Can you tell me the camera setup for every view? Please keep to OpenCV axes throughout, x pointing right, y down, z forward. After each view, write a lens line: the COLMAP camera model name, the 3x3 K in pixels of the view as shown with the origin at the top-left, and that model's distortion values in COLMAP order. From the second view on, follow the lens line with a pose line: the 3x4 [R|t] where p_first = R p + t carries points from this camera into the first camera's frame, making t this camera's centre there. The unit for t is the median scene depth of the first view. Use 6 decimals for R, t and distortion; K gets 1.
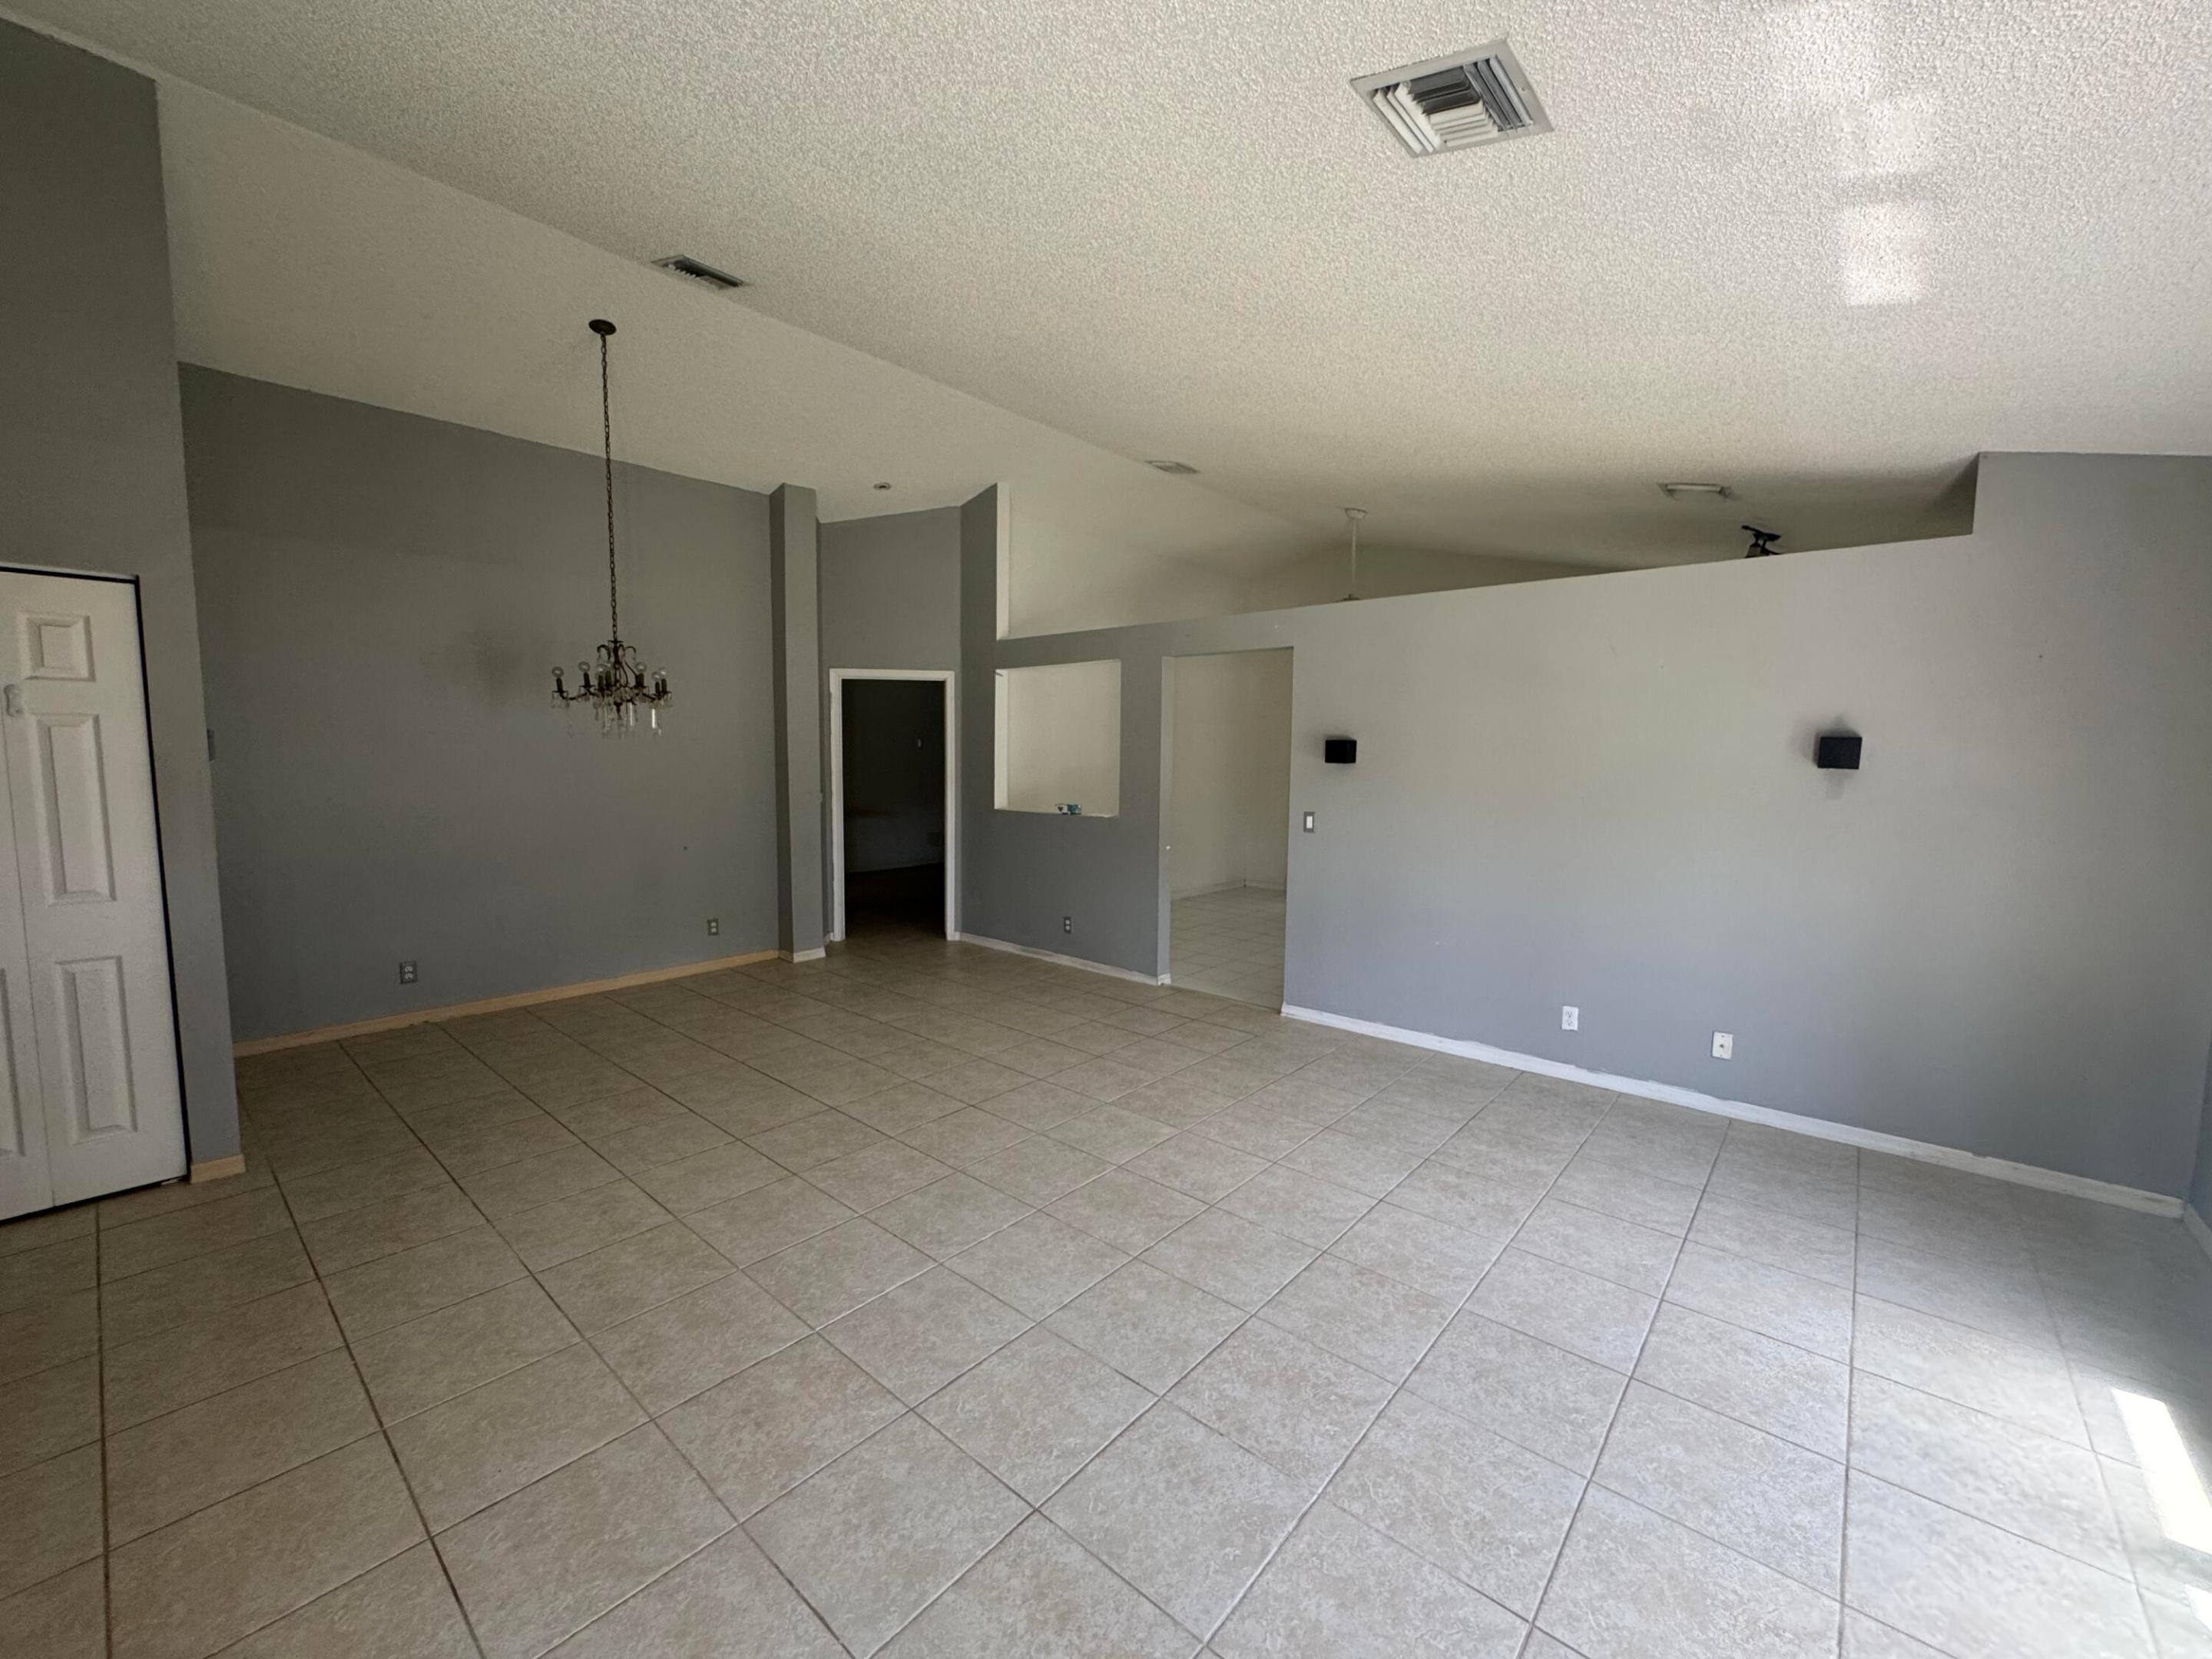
lens RADIAL K [[884.7, 0, 1107.0], [0, 884.7, 831.4], [0, 0, 1]] dist [-0.003198, -0.000678]
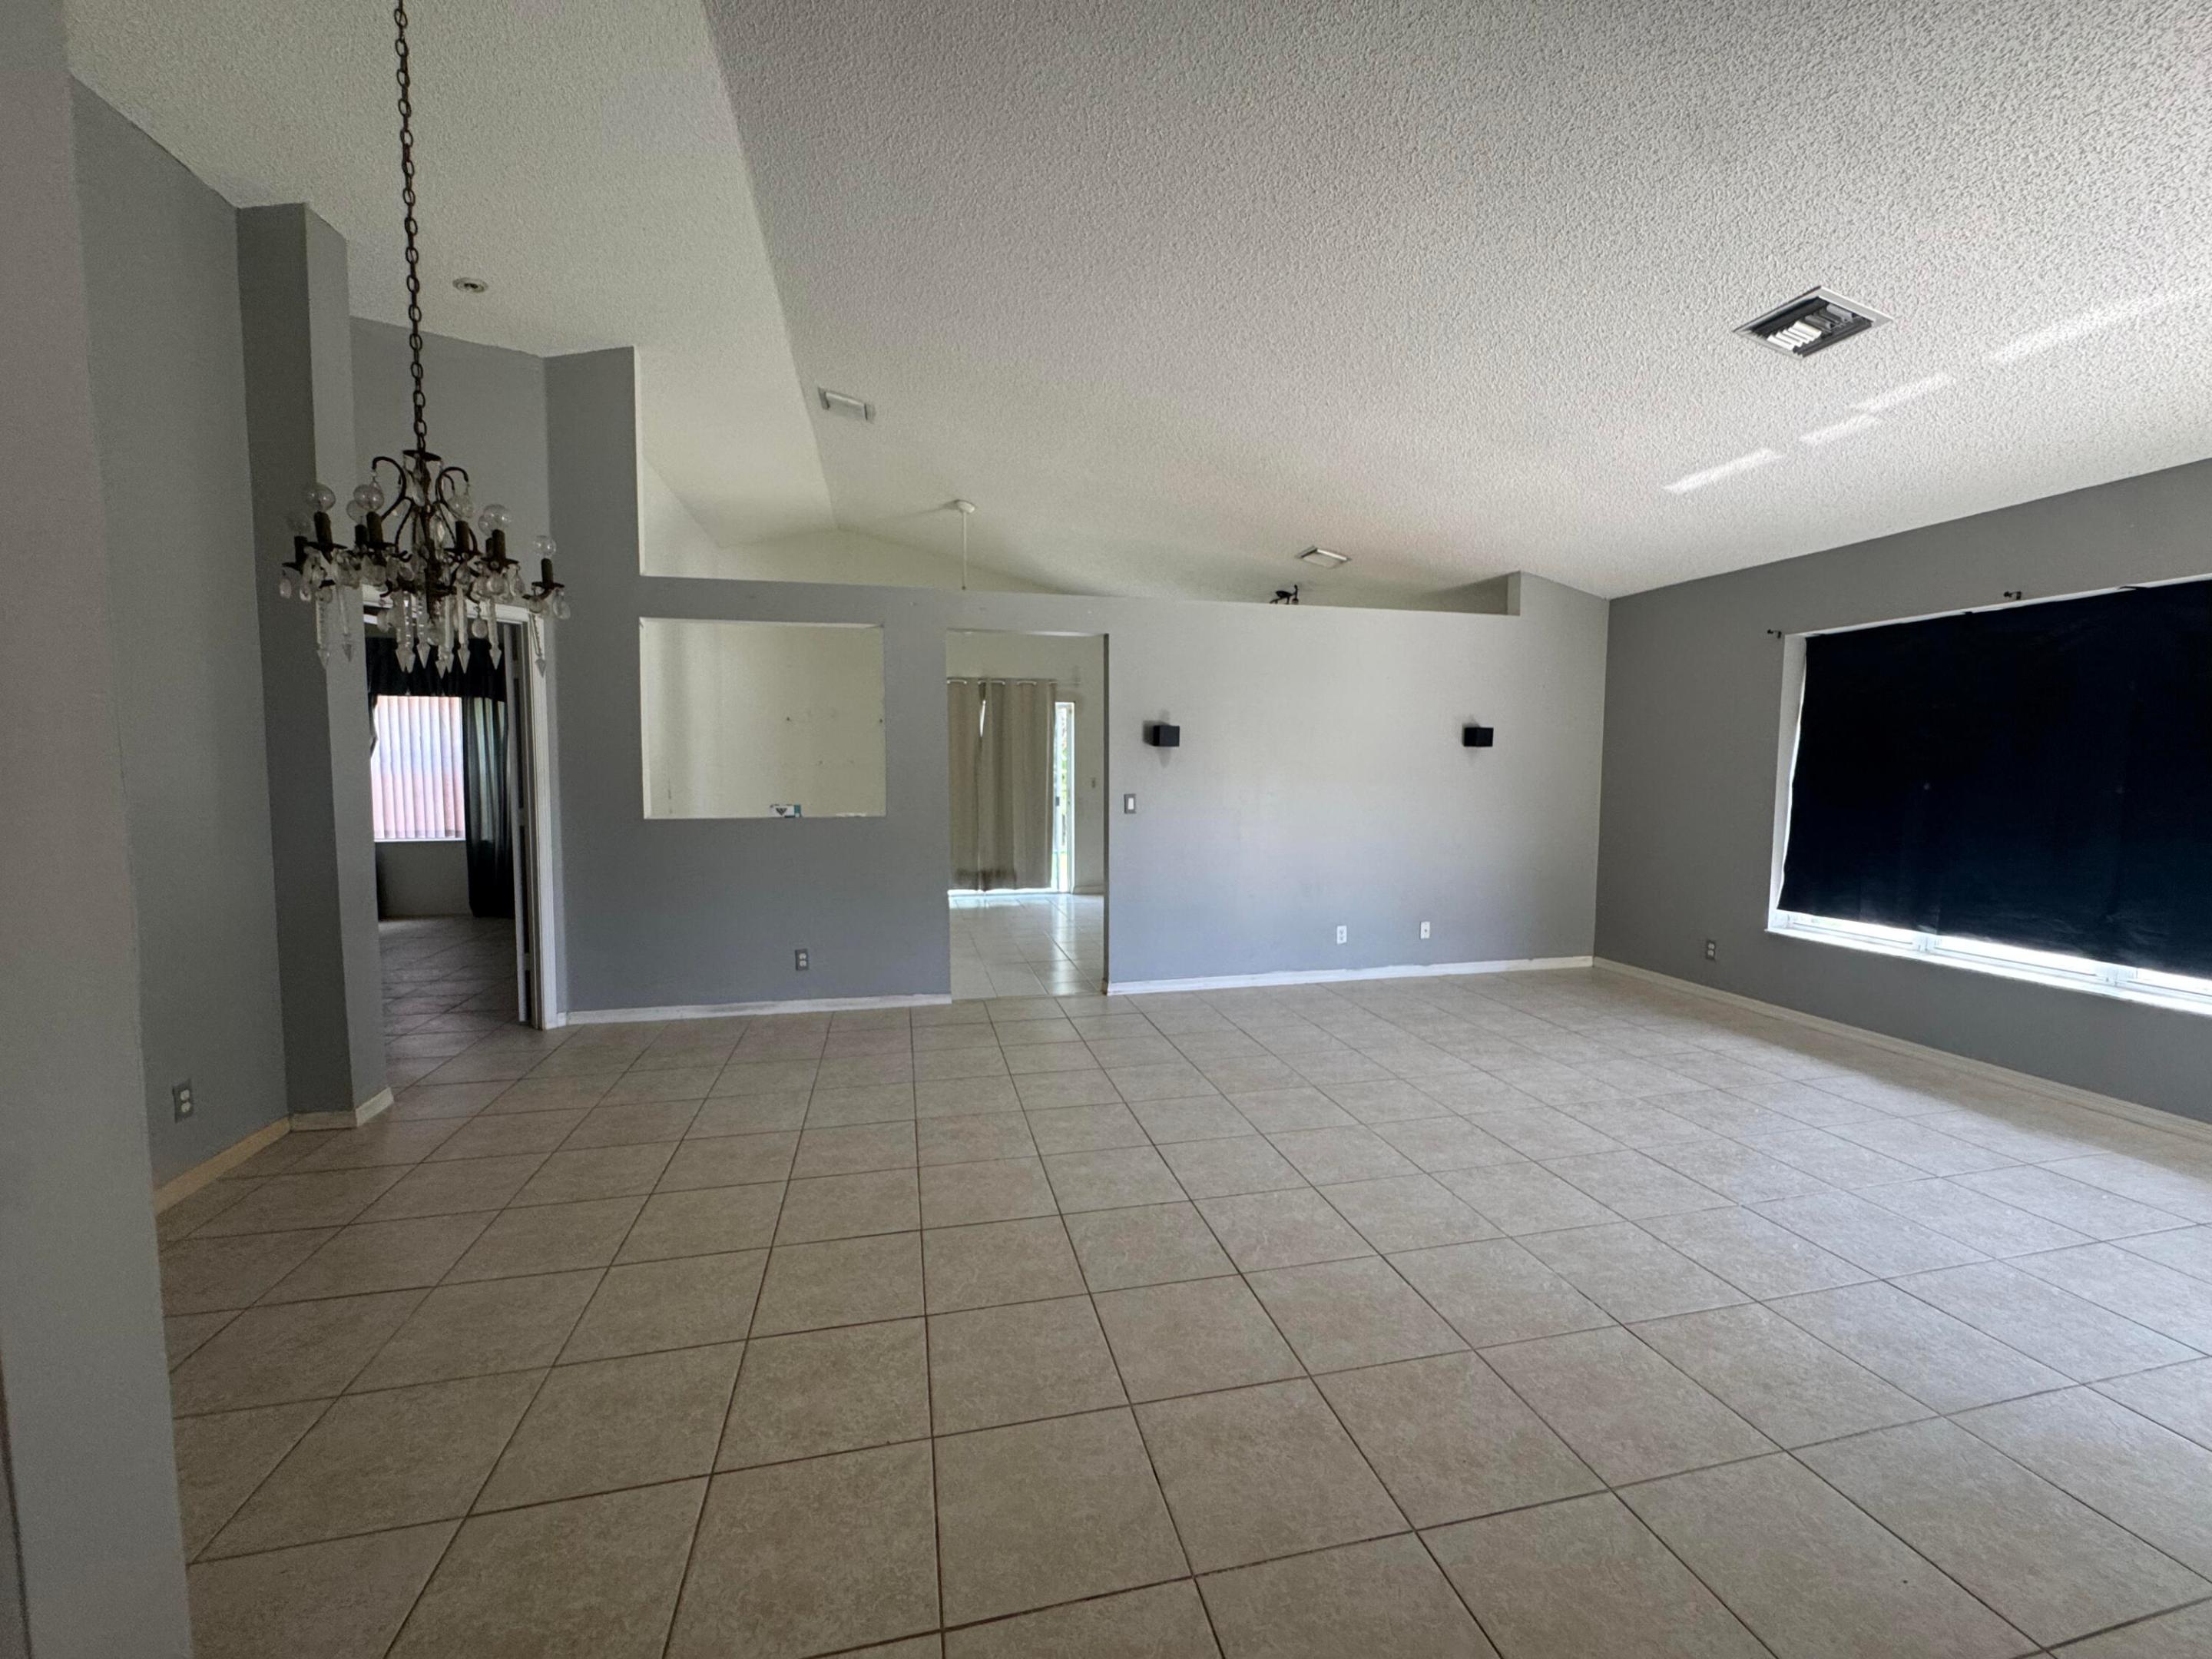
lens RADIAL K [[884.7, 0, 1108.3], [0, 884.7, 829.5], [0, 0, 1]] dist [-0.003198, -0.000678]
pose [[0.584749, -0.065468, 0.808568, -0.723521], [0.078094, 0.996652, 0.024219, -0.008523], [-0.807446, 0.048982, 0.587904, 0.460703]]
